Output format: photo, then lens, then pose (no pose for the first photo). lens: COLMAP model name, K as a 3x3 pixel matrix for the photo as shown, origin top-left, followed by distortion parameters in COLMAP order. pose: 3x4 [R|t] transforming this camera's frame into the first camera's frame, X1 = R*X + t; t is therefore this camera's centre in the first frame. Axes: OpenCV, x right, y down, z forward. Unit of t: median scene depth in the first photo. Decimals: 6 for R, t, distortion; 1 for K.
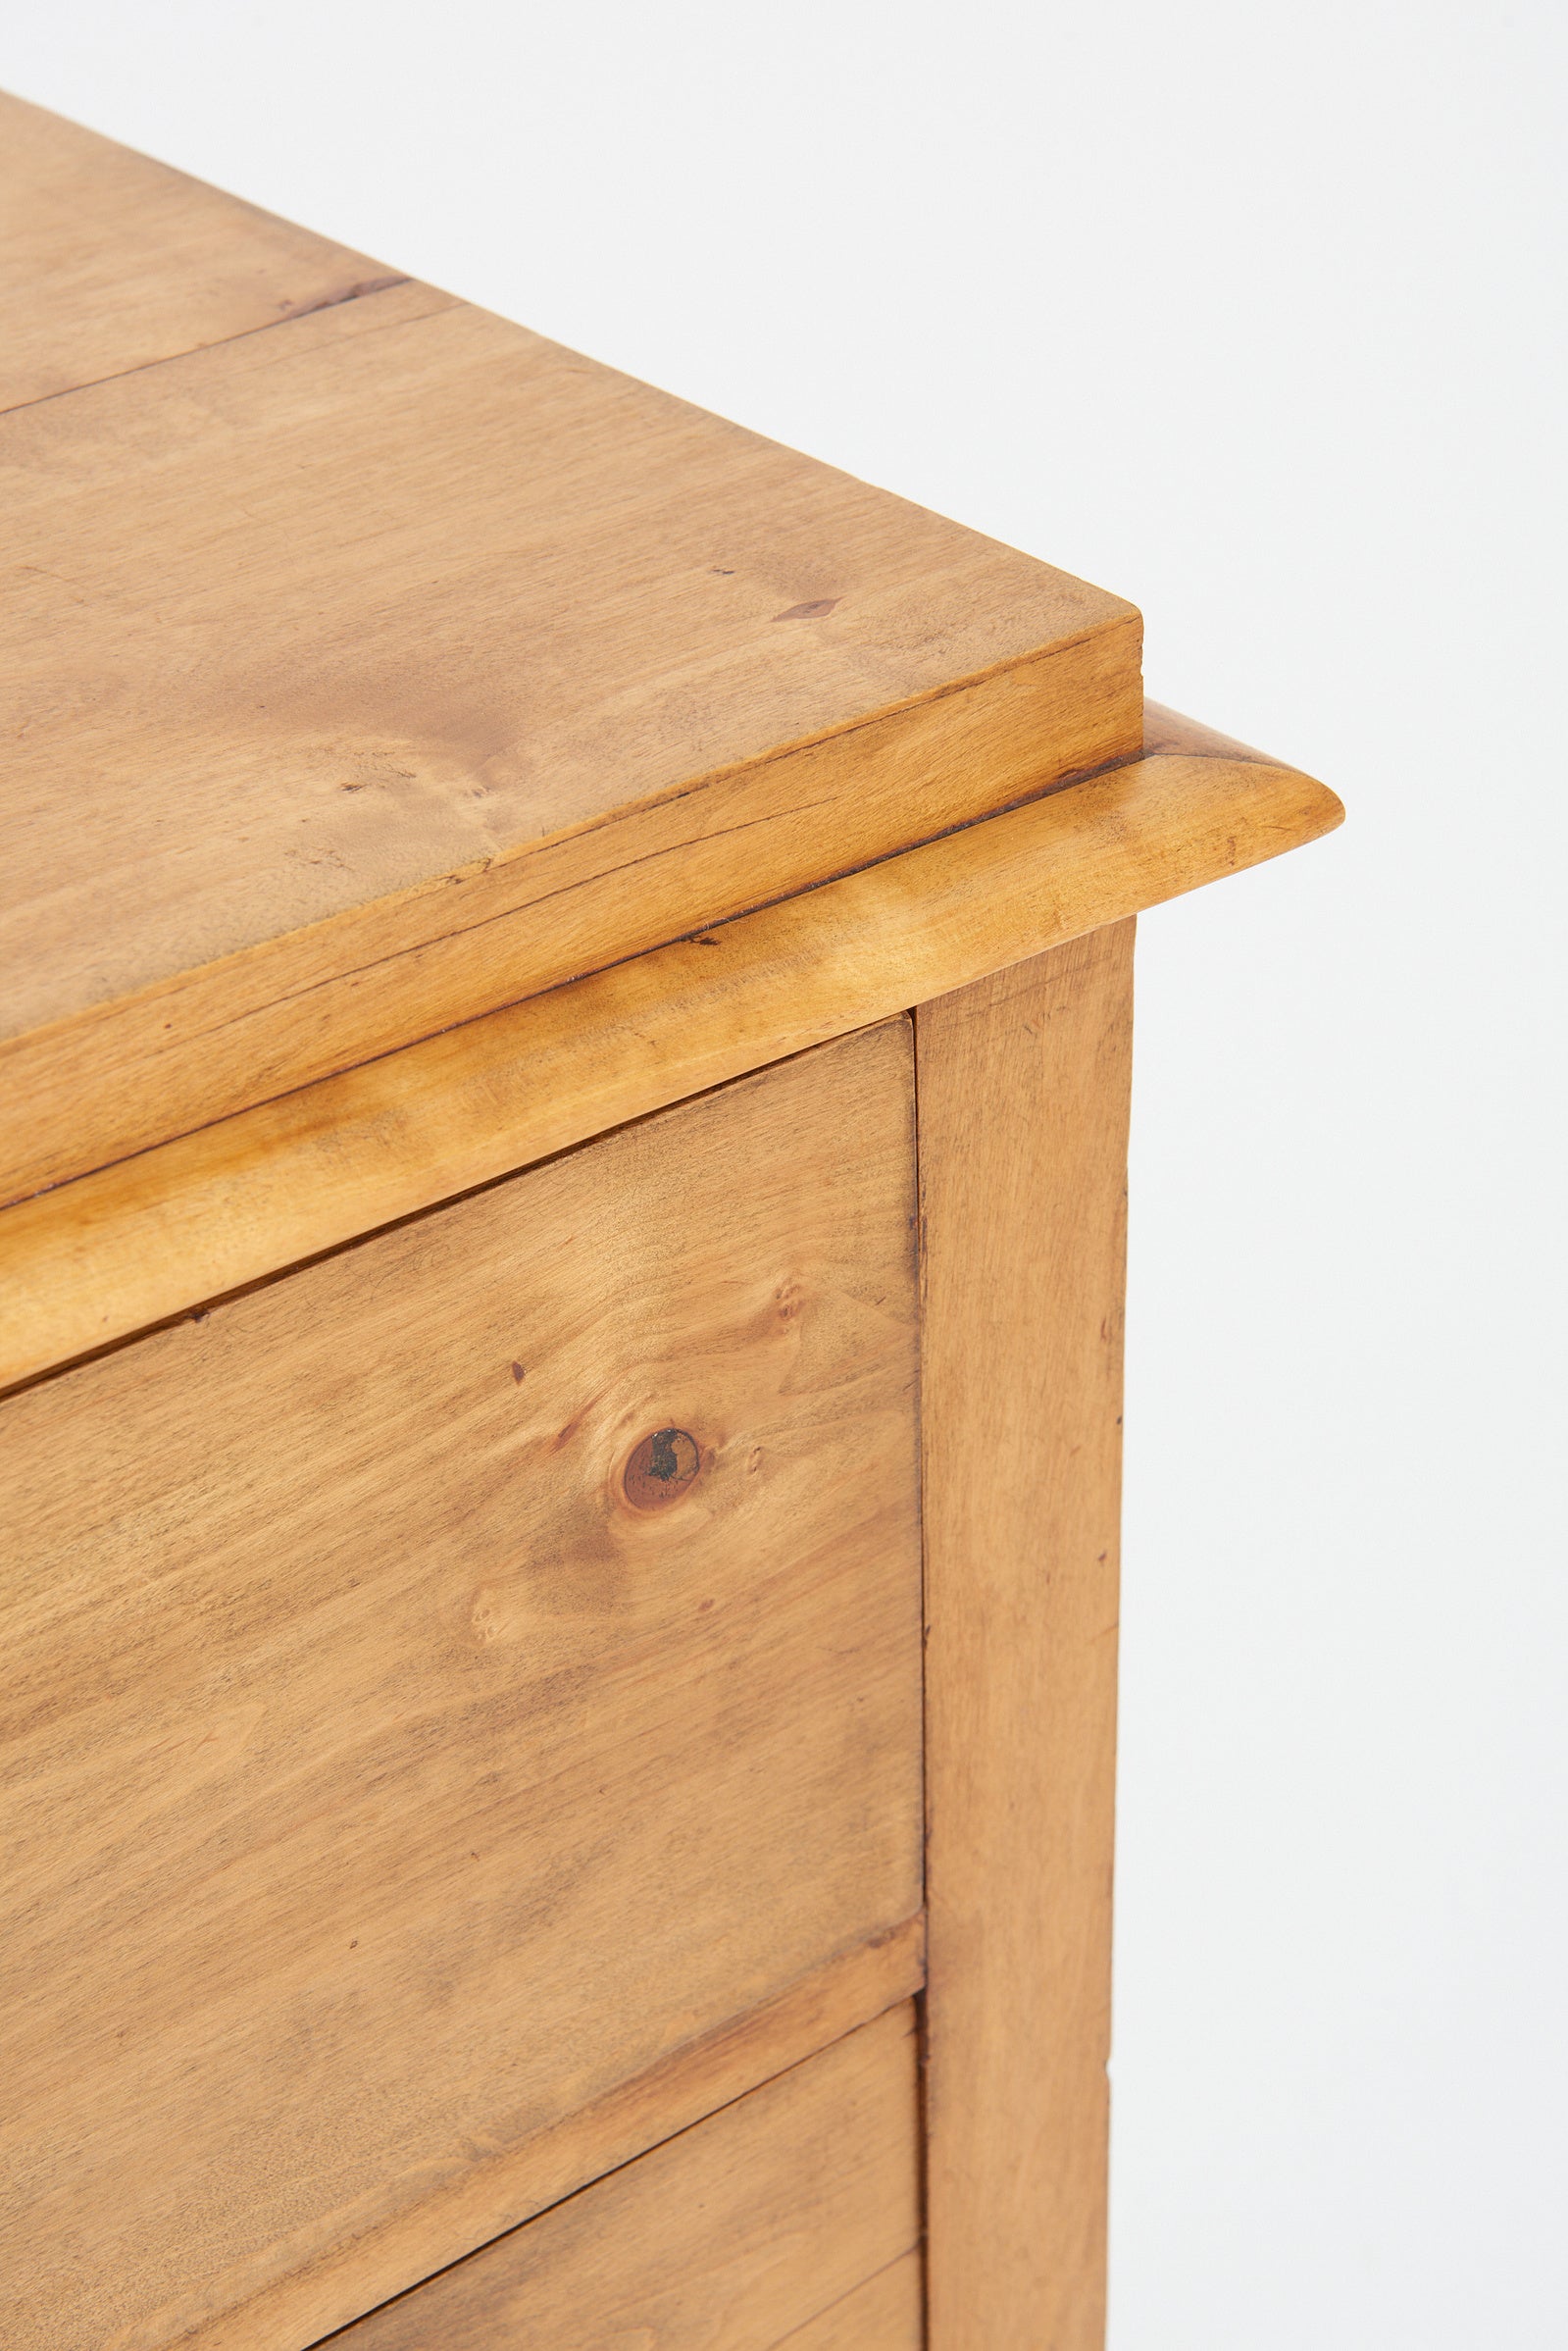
lens RADIAL K [[4536.4, 0, 784.0], [0, 4536.4, 1175.5], [0, 0, 1]] dist [0.013940, -0.033038]
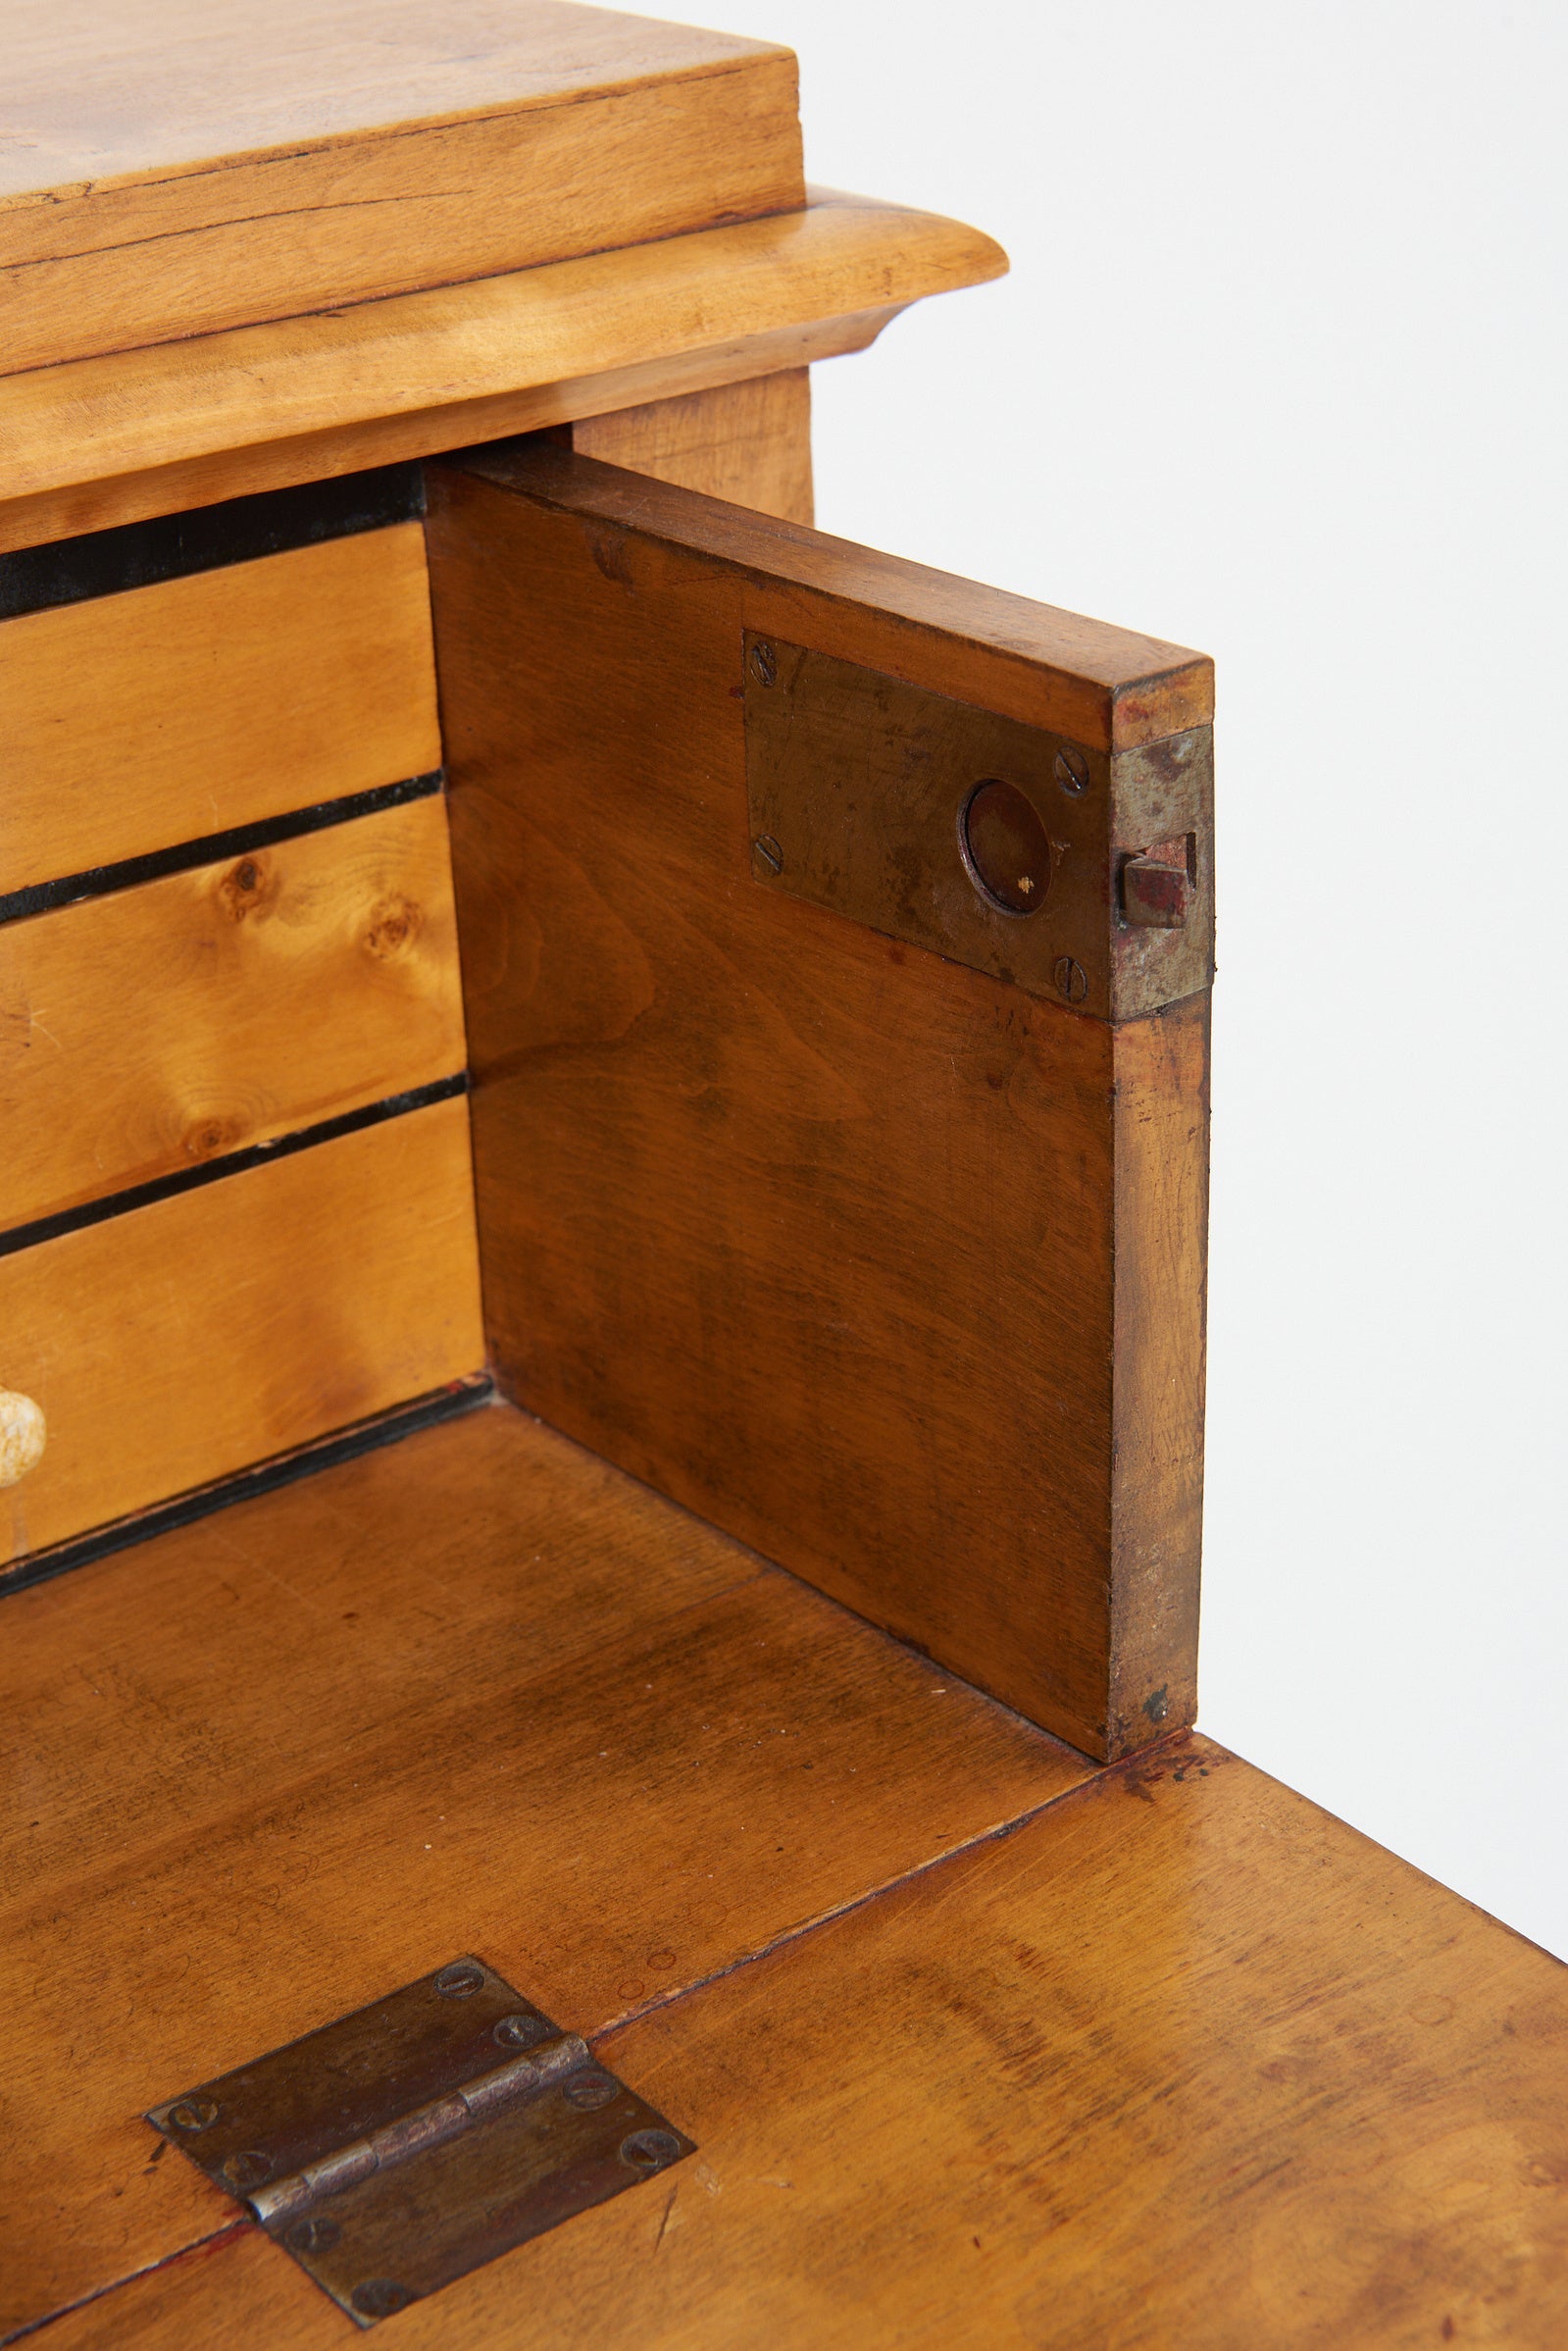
lens RADIAL K [[4215.7, 0, 784.0], [0, 4215.7, 1175.5], [0, 0, 1]] dist [0.009087, 0.088314]
pose [[0.999609, -0.008949, -0.026491, 0.099587], [0.005994, 0.993958, -0.109595, 0.226114], [0.027312, 0.109393, 0.993623, 0.103880]]
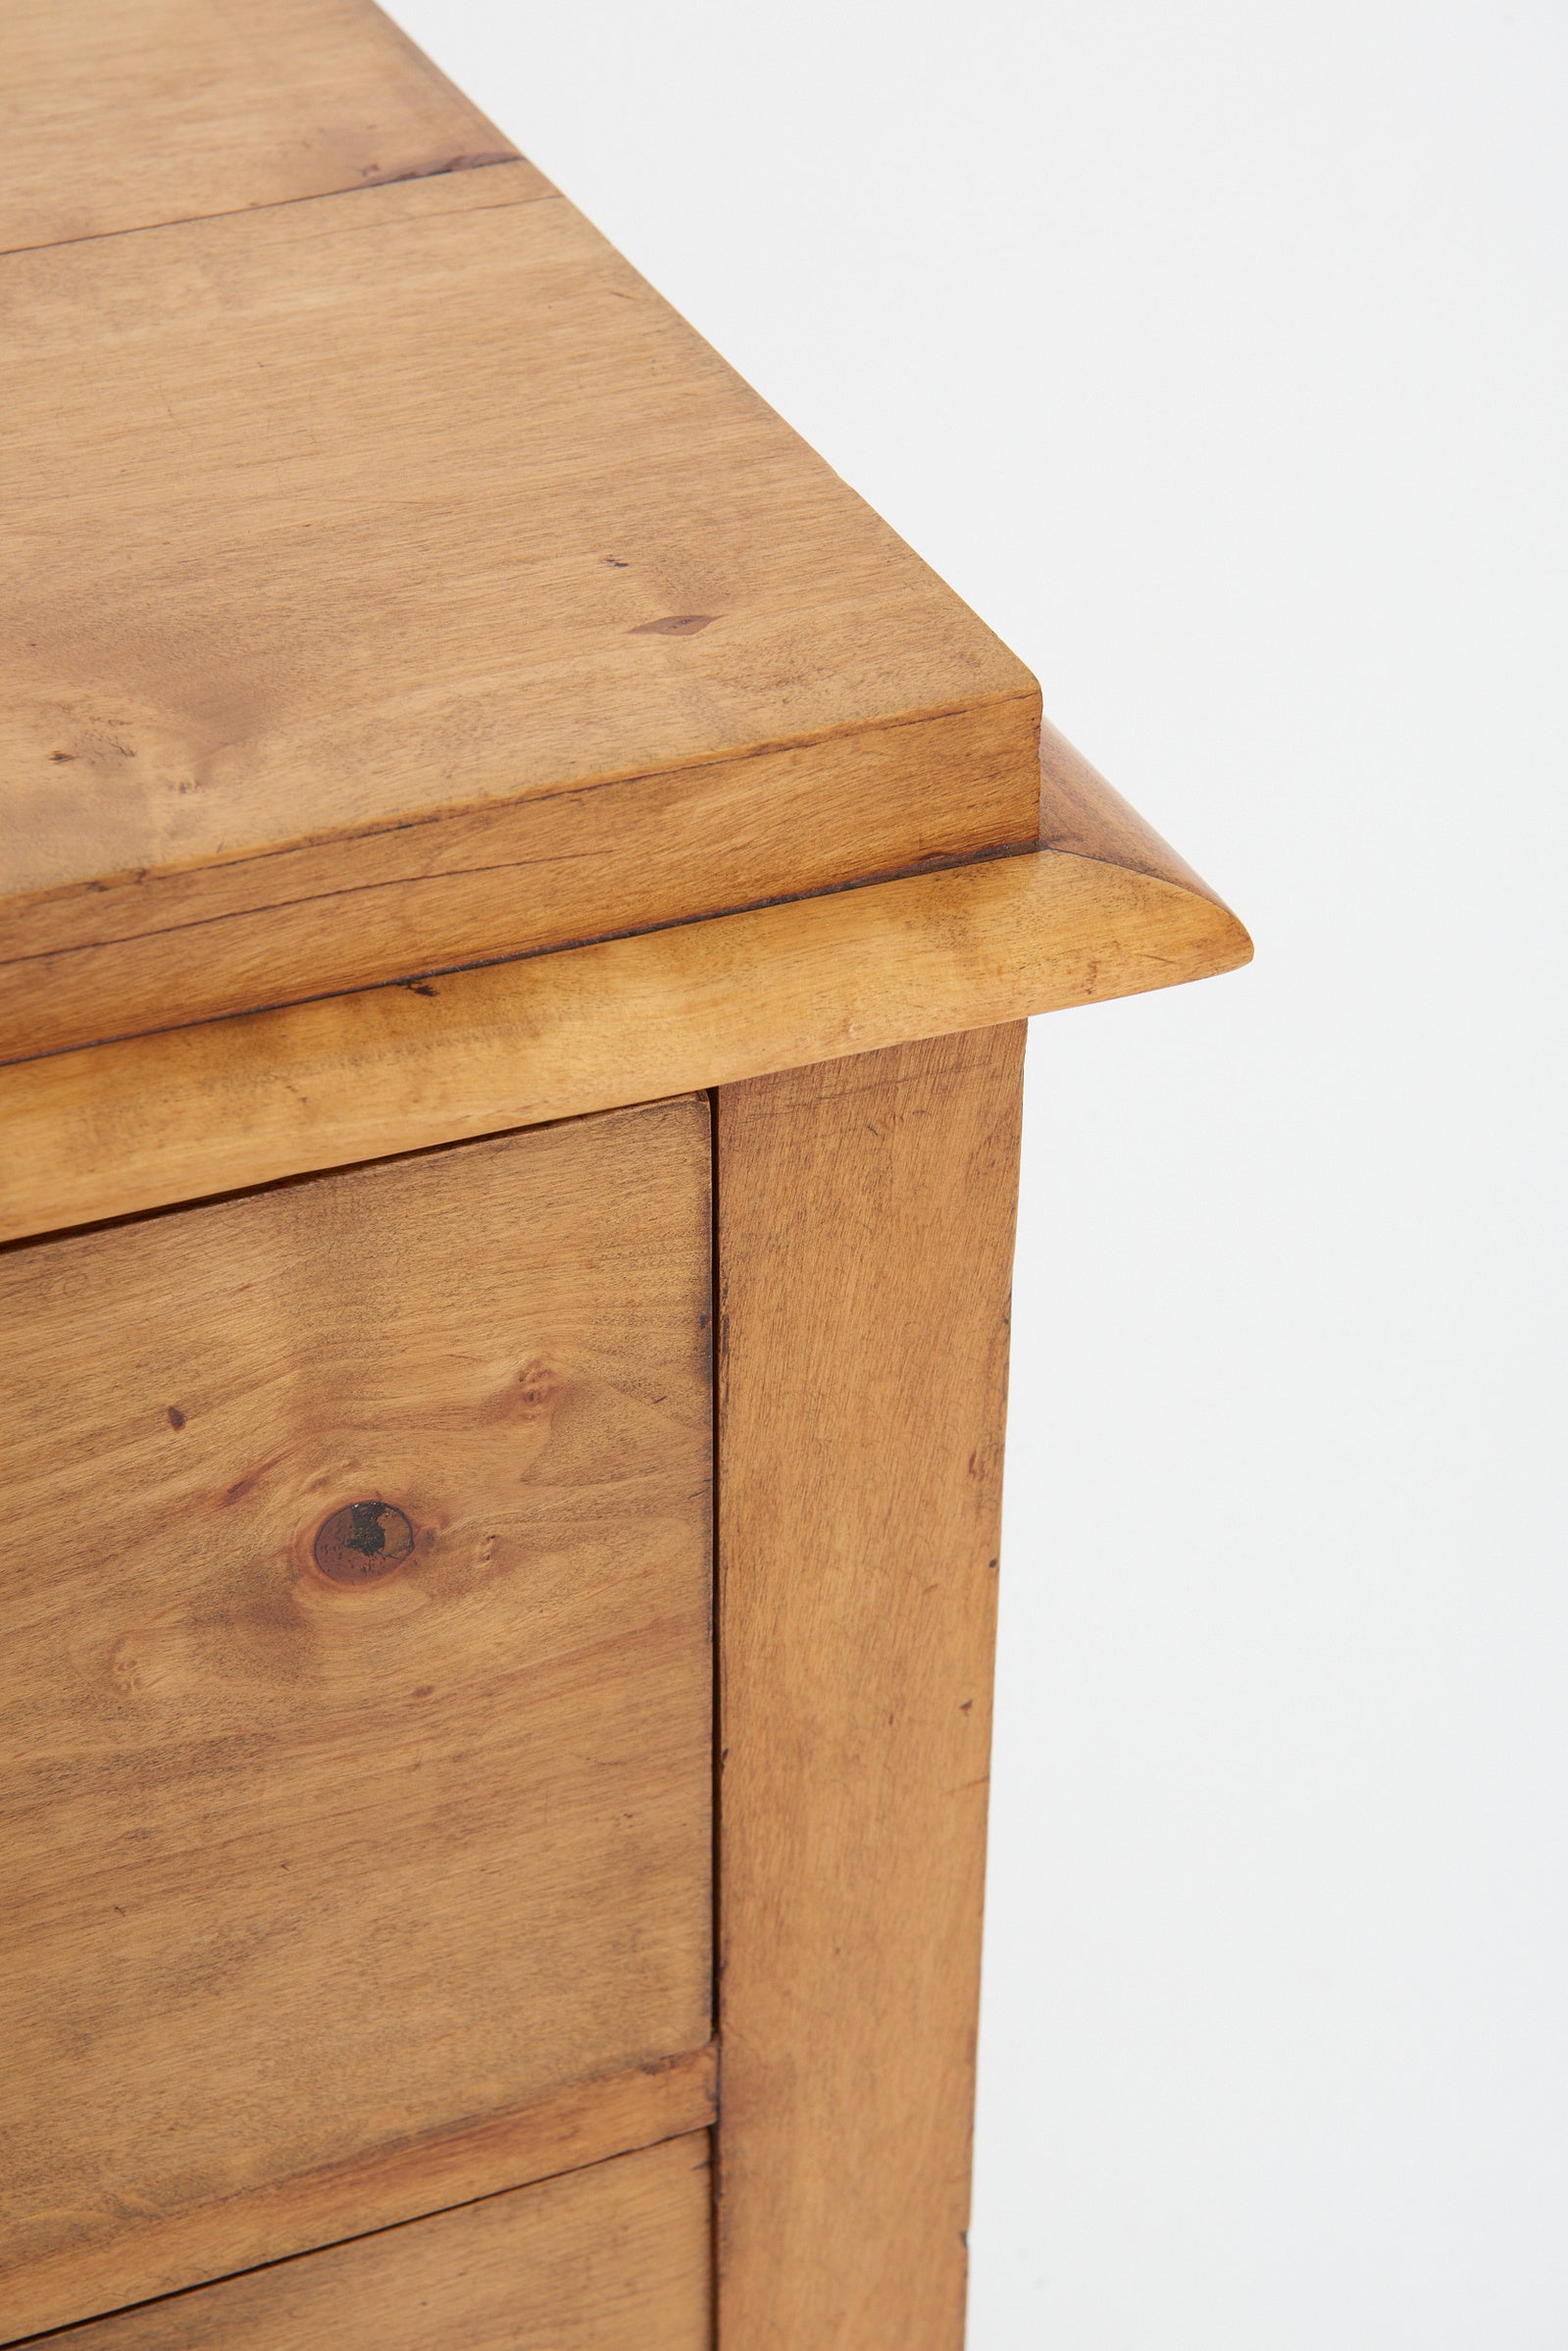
lens RADIAL K [[4682.2, 0, 784.0], [0, 4682.2, 1175.5], [0, 0, 1]] dist [0.006281, 0.040764]
pose [[0.960708, 0.181251, -0.210208, 0.239363], [-0.168814, 0.982727, 0.075826, -0.093150], [0.220321, -0.037361, 0.974712, 0.114256]]
